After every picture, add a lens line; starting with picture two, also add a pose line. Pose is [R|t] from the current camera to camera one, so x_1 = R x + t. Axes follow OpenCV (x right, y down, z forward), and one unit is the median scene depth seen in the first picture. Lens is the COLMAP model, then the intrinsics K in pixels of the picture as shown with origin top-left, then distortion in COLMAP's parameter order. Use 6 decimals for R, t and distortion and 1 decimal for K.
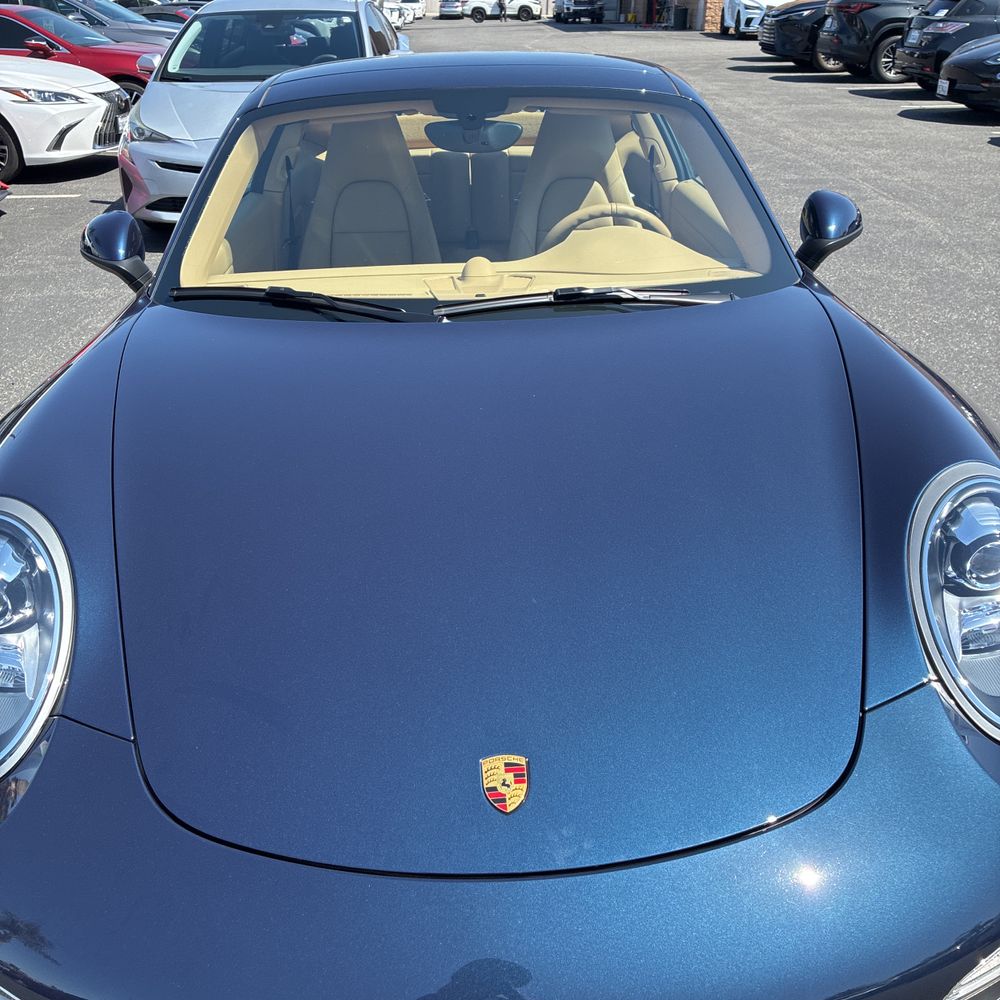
lens RADIAL K [[1021.6, 0, 506.2], [0, 1021.6, 492.5], [0, 0, 1]] dist [0.022457, 0.000000]
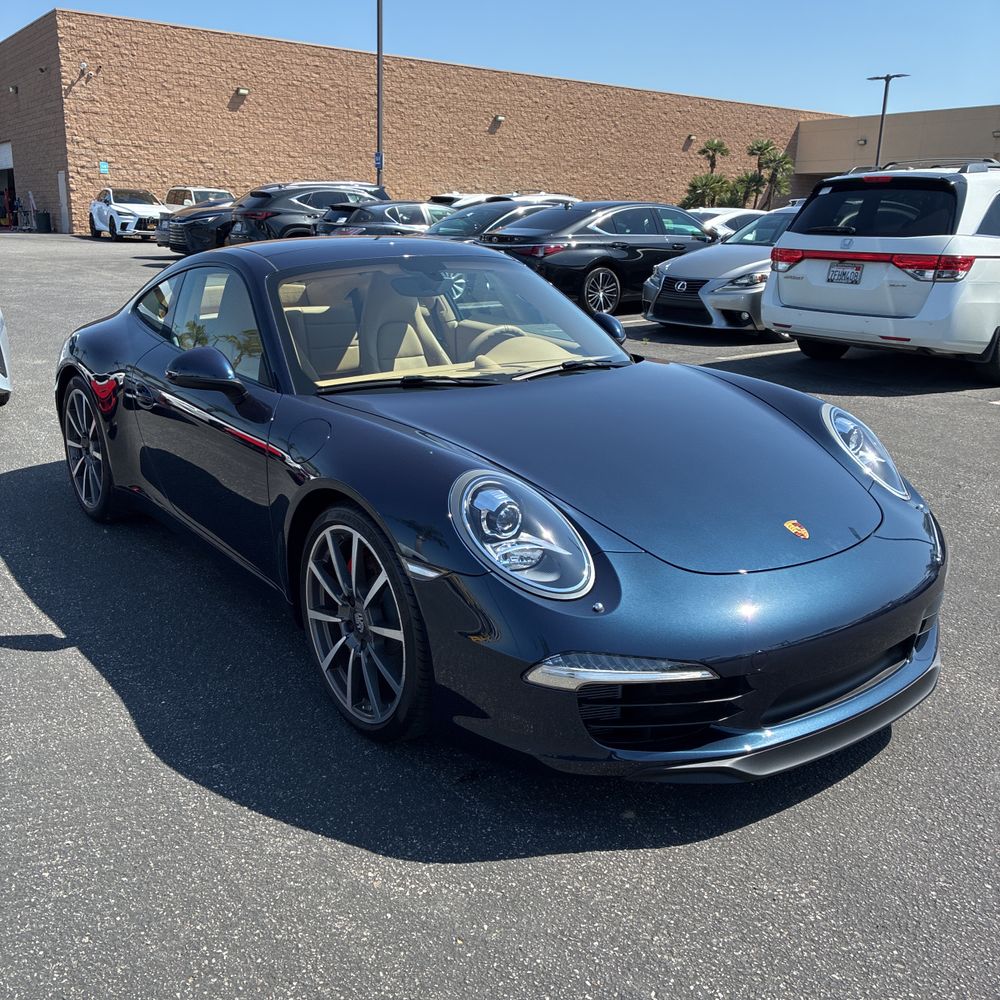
lens RADIAL K [[1021.6, 0, 491.0], [0, 1021.6, 511.0], [0, 0, 1]] dist [0.022457, 0.000000]
pose [[0.821170, -0.149060, 0.550873, -0.264934], [0.235117, 0.967923, -0.088572, 0.042081], [-0.520001, 0.202252, 0.829876, -0.078069]]
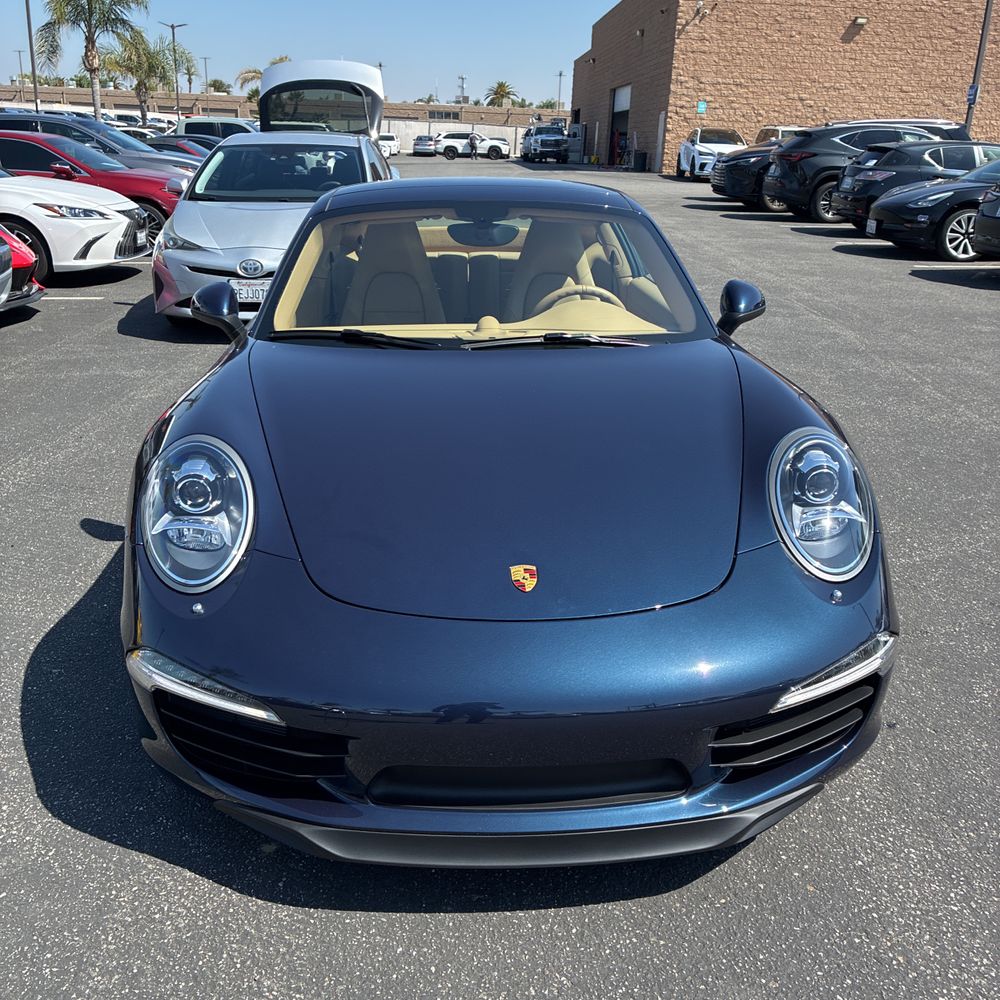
lens RADIAL K [[1021.6, 0, 496.3], [0, 1021.6, 523.3], [0, 0, 1]] dist [0.022457, 0.000000]
pose [[0.999481, 0.016616, 0.027610, -0.014408], [-0.014062, 0.995820, -0.090249, 0.051377], [-0.028994, 0.089814, 0.995536, -0.105878]]
